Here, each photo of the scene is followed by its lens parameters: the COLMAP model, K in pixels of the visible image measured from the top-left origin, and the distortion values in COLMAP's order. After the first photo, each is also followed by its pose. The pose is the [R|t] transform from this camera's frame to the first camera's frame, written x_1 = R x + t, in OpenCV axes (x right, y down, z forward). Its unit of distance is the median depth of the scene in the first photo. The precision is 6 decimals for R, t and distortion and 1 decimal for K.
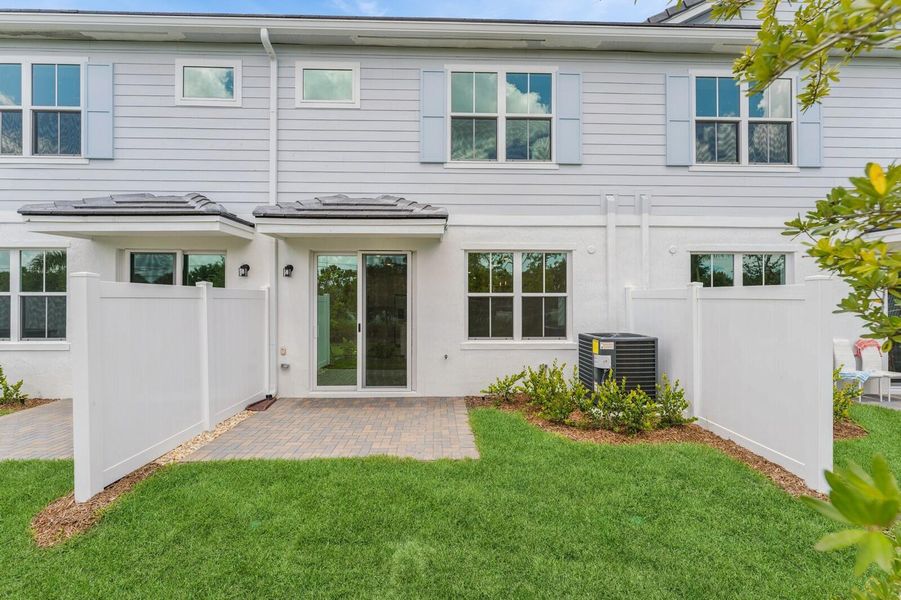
lens RADIAL K [[369.3, 0, 448.9], [0, 369.3, 301.9], [0, 0, 1]] dist [-0.000490, -0.000300]
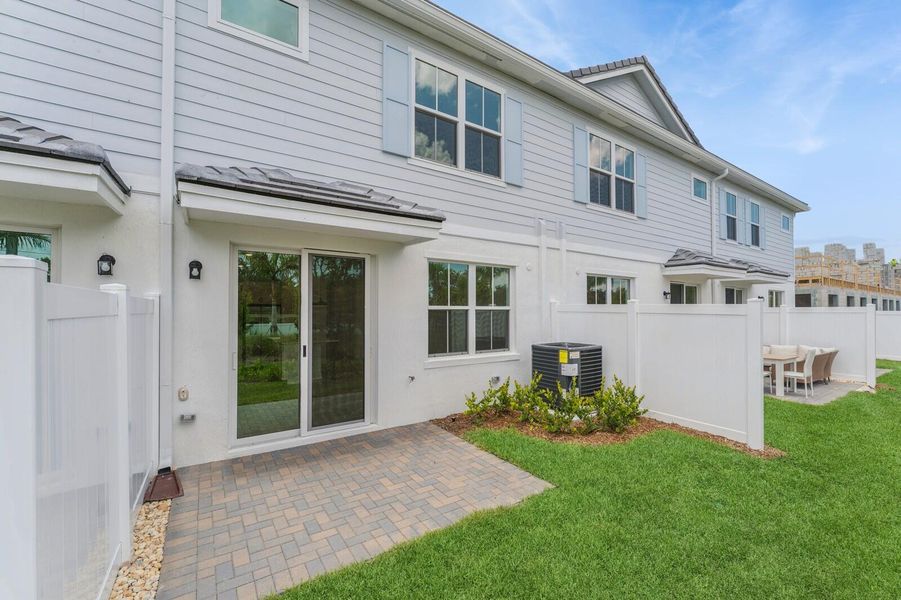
lens RADIAL K [[369.3, 0, 448.9], [0, 369.3, 301.9], [0, 0, 1]] dist [-0.000490, -0.000300]
pose [[0.847397, 0.013553, 0.530788, -0.394065], [-0.002429, 0.999763, -0.021650, -0.013673], [-0.530955, 0.017056, 0.847228, 0.208444]]
